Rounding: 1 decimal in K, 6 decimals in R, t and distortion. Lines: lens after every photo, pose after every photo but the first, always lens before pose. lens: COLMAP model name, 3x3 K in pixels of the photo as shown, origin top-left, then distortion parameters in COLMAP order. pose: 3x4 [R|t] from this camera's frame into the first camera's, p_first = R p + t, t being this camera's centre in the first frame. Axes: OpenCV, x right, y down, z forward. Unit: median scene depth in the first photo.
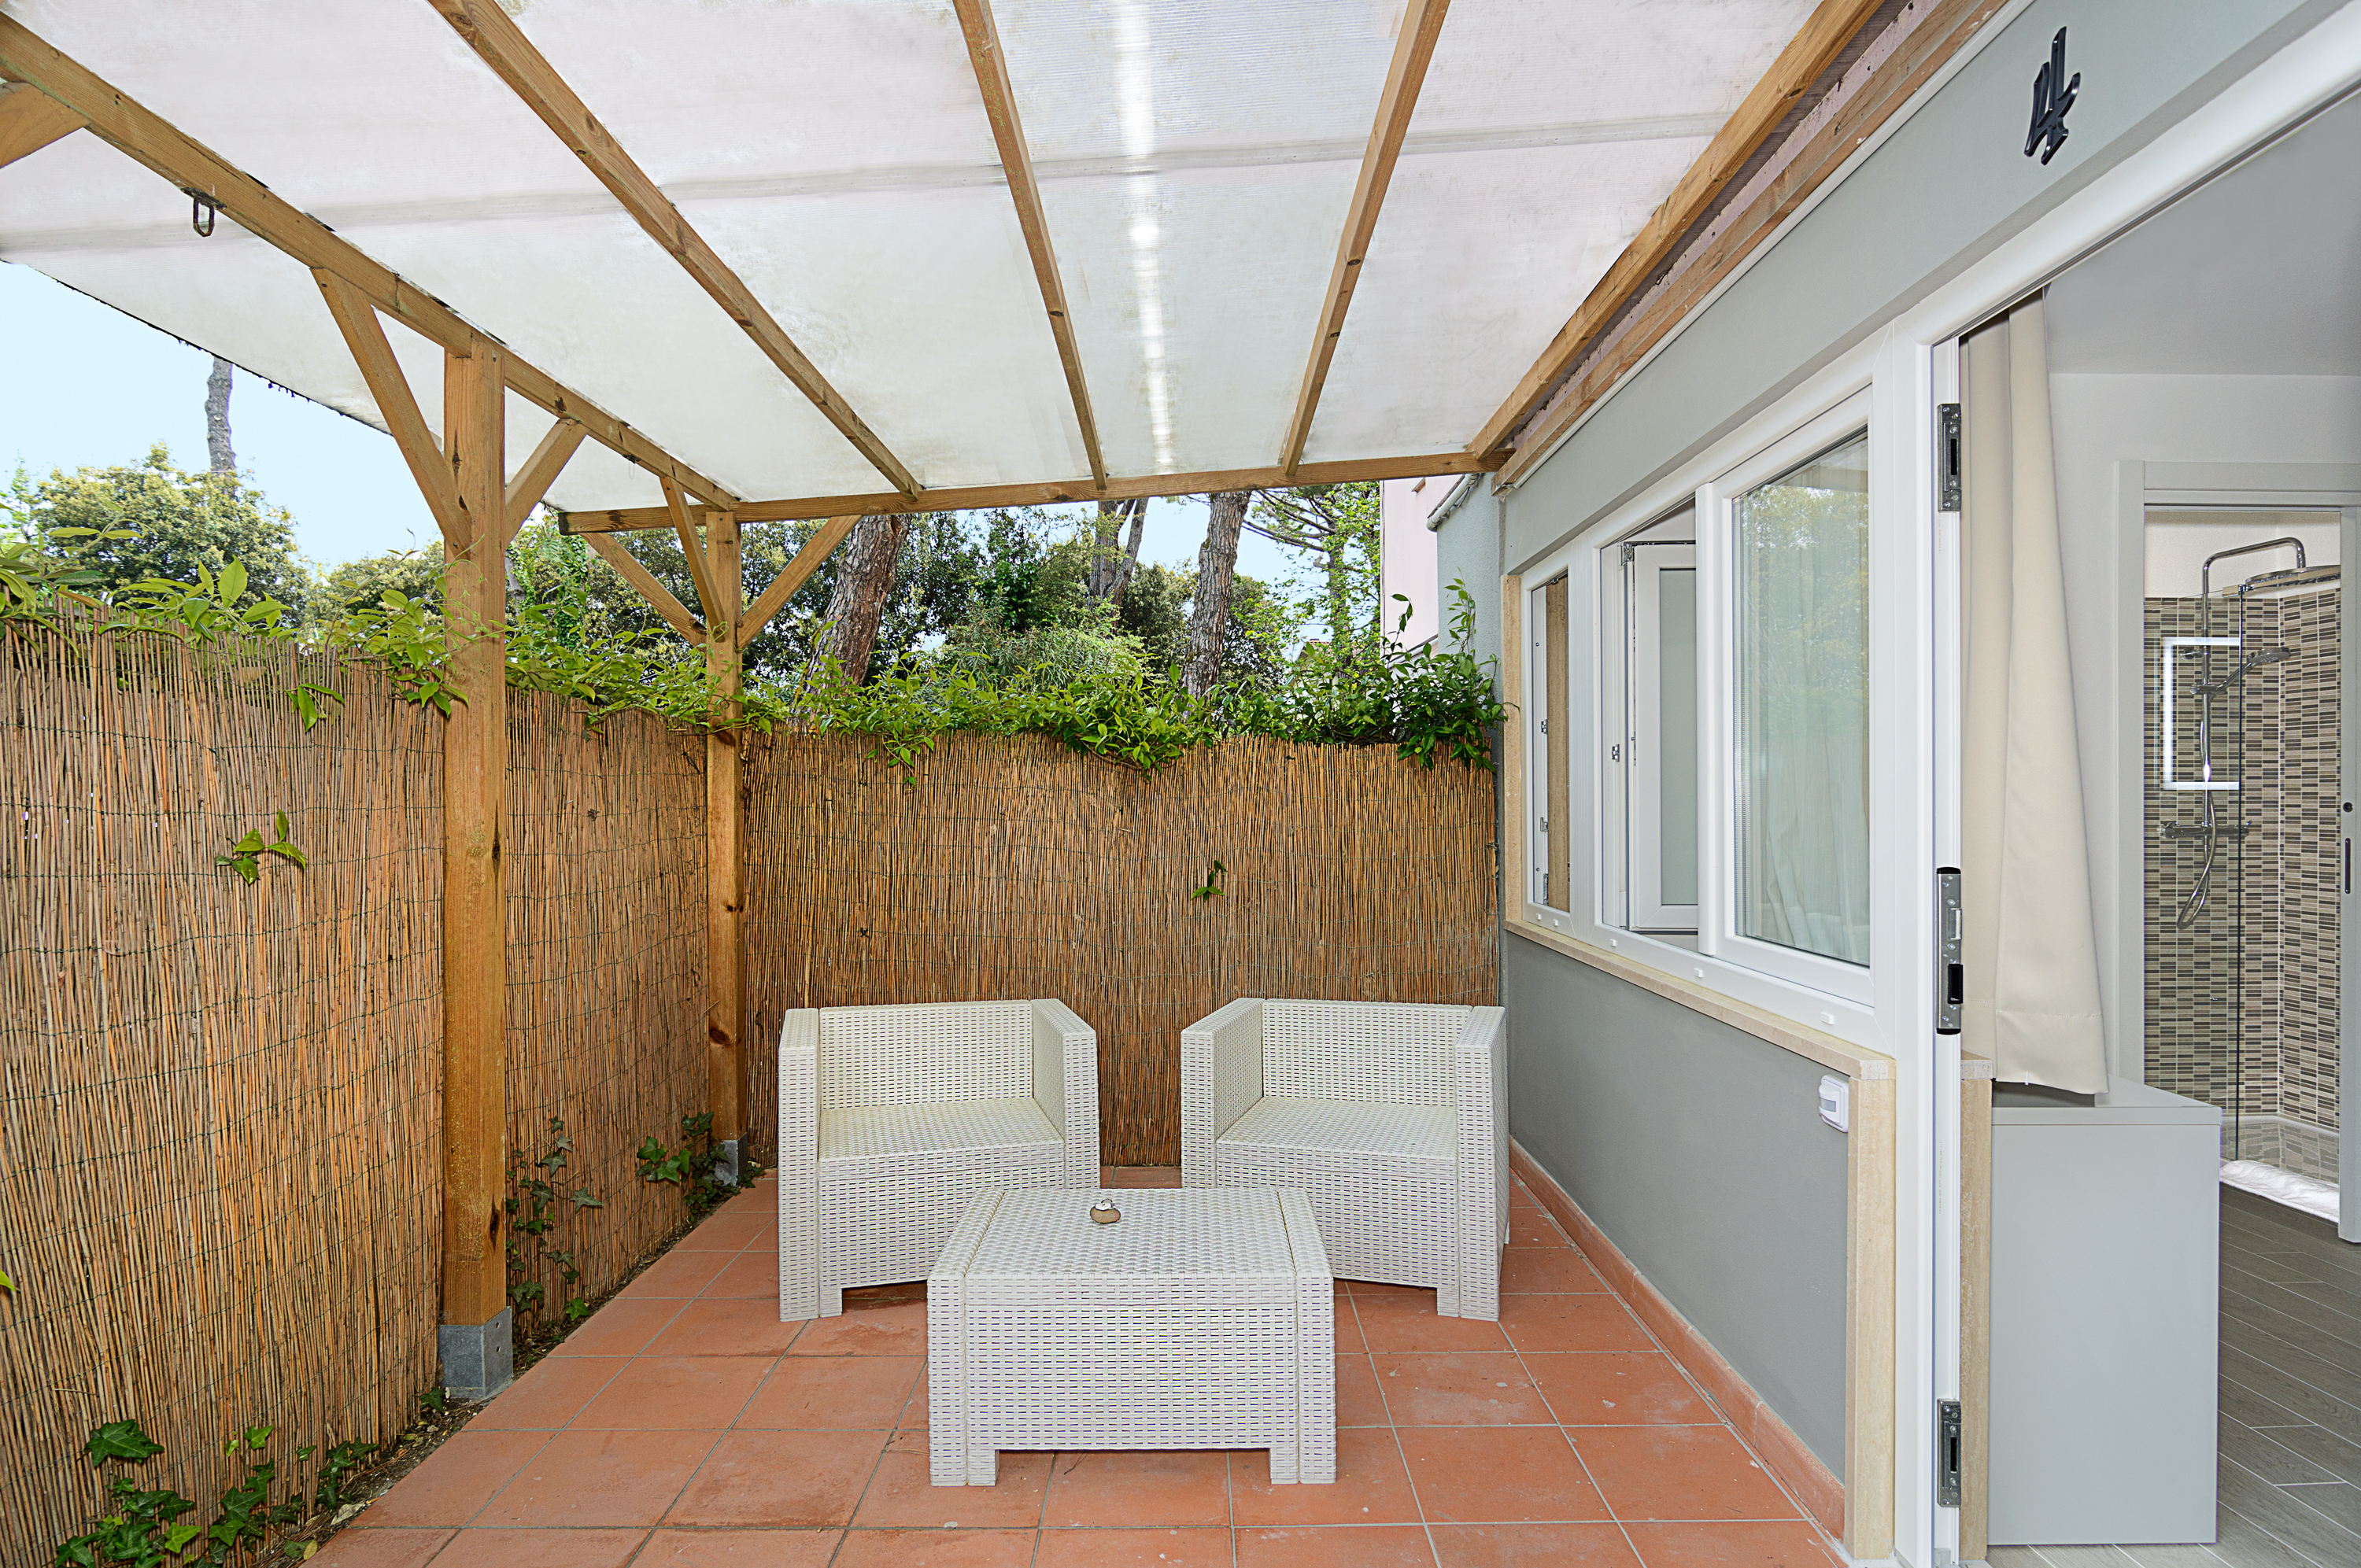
lens RADIAL K [[1188.3, 0, 1178.1], [0, 1188.3, 791.8], [0, 0, 1]] dist [0.000298, 0.000063]
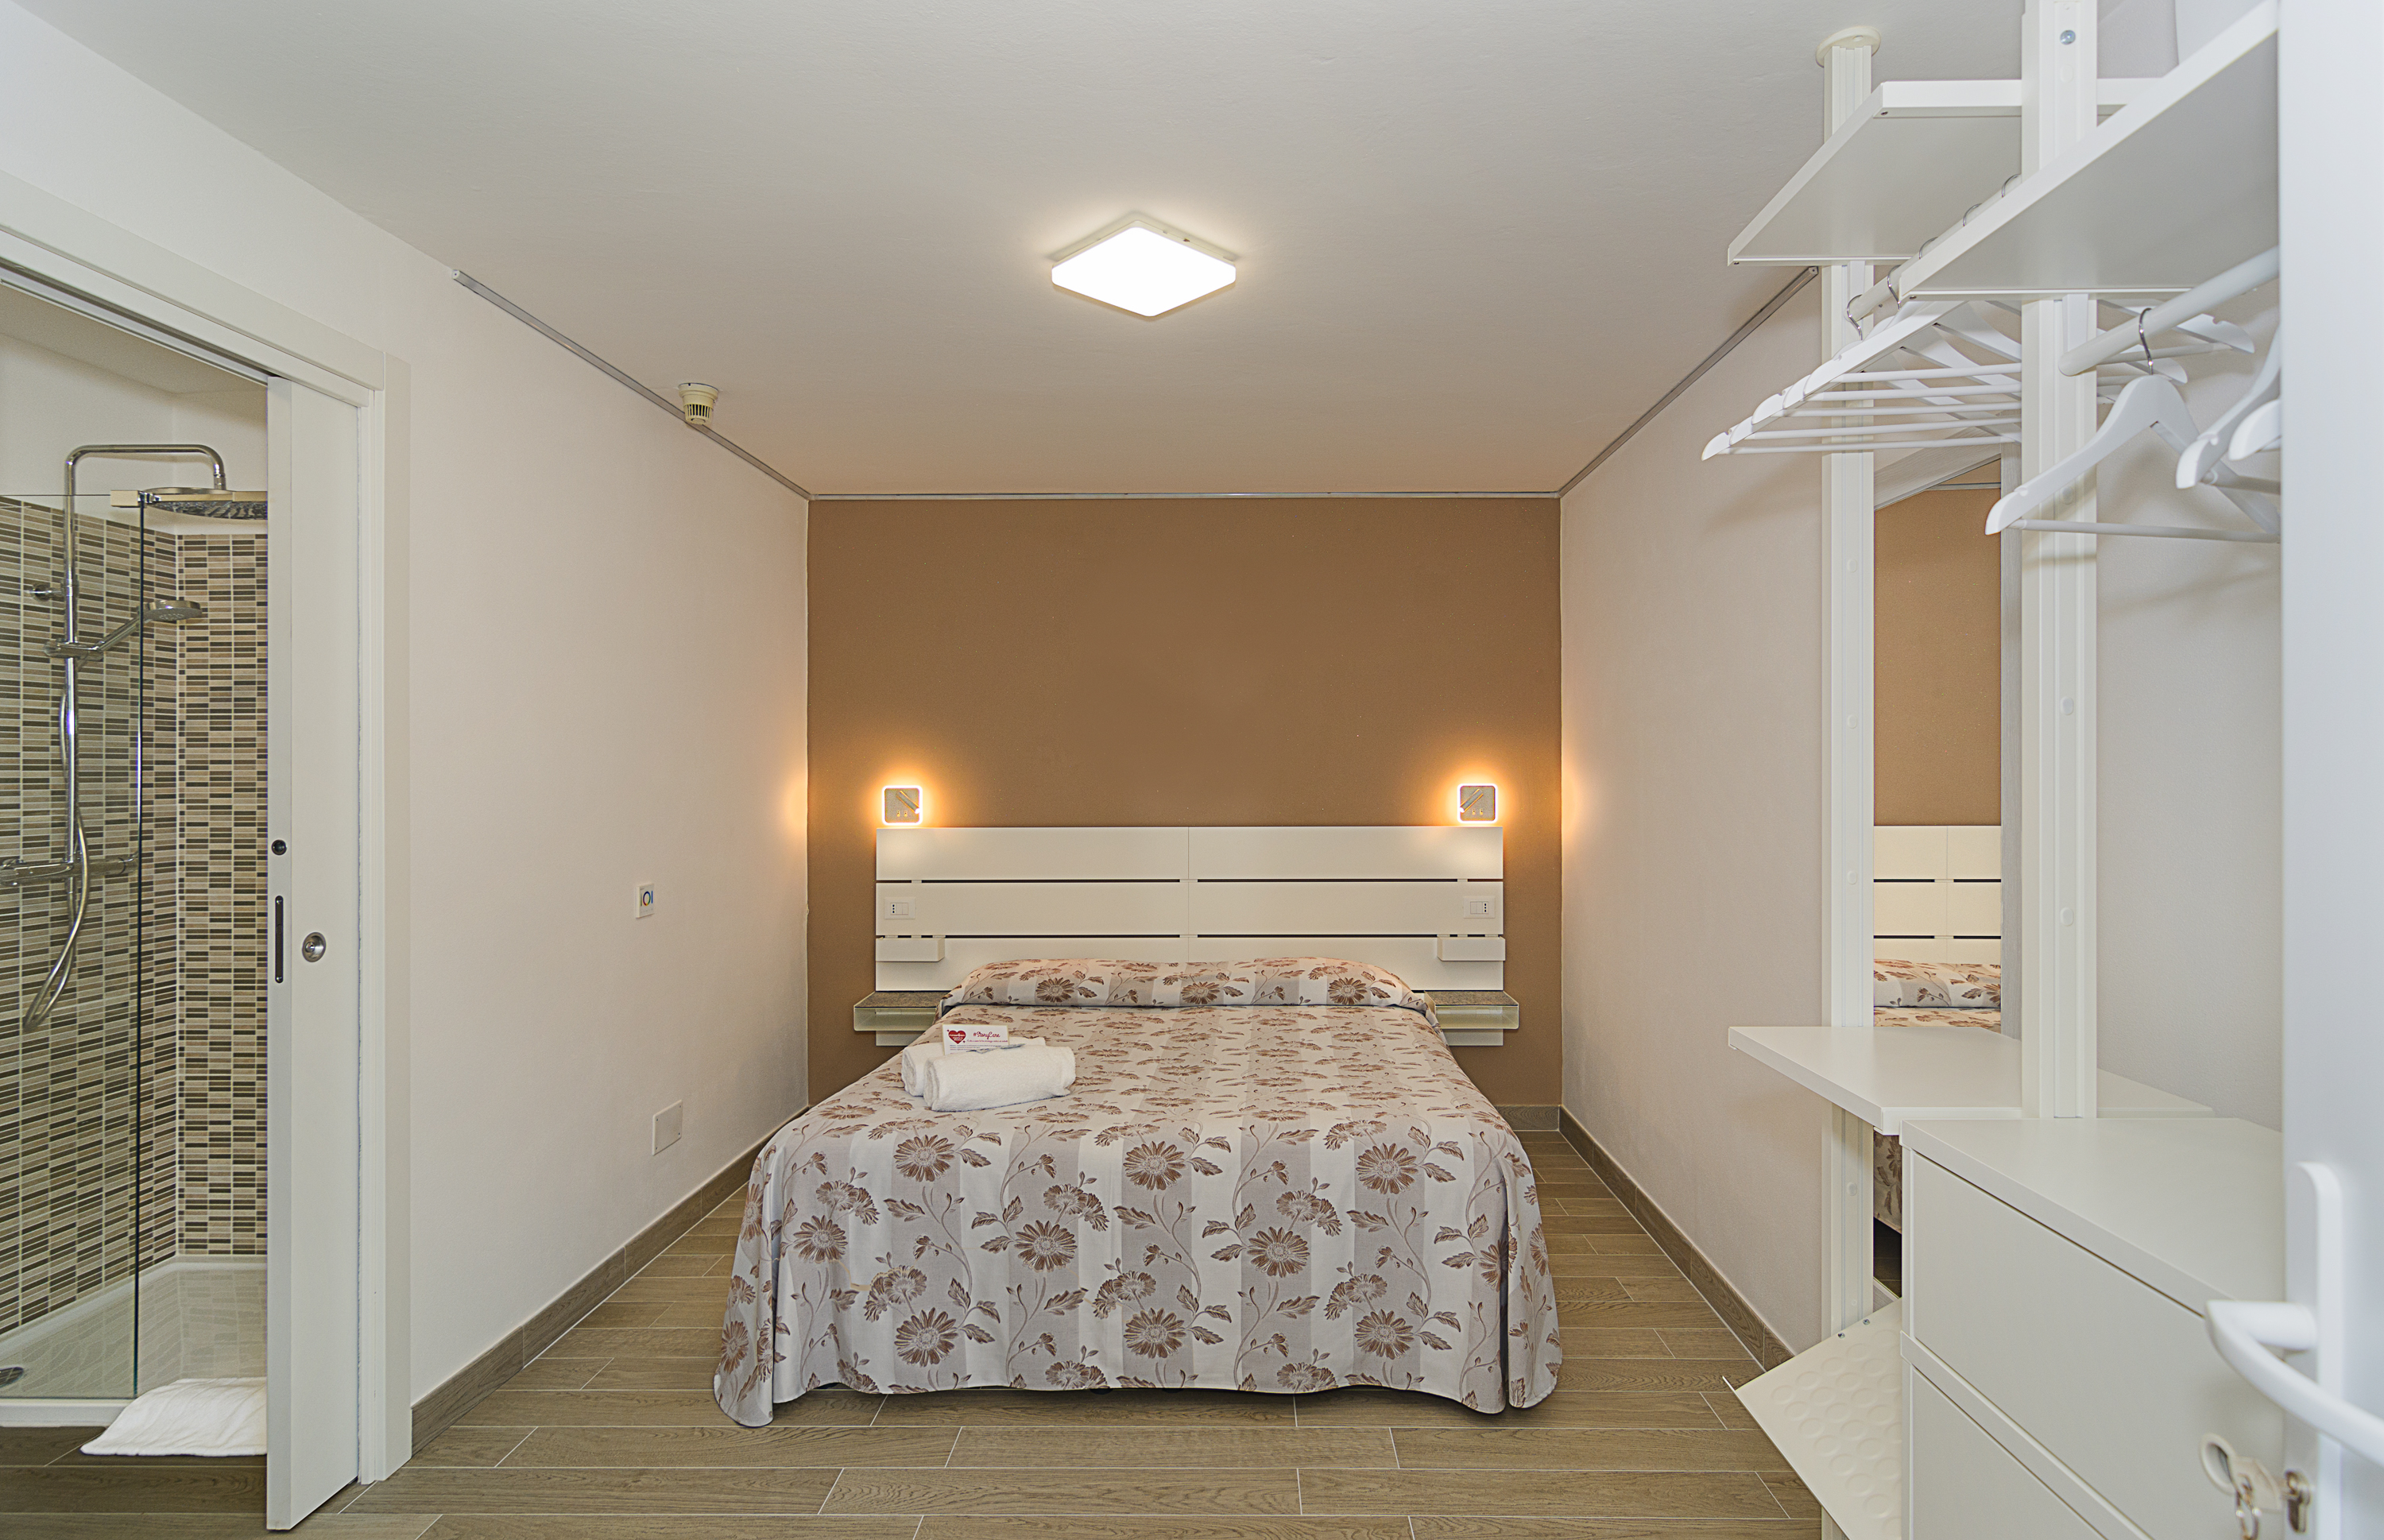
lens RADIAL K [[1111.8, 0, 1195.2], [0, 1111.8, 767.6], [0, 0, 1]] dist [-0.000005, 0.000723]
pose [[0.032061, 0.005380, 0.999471, 0.279399], [0.005570, 0.999969, -0.005561, -0.015488], [-0.999470, 0.005746, 0.032030, 0.370080]]
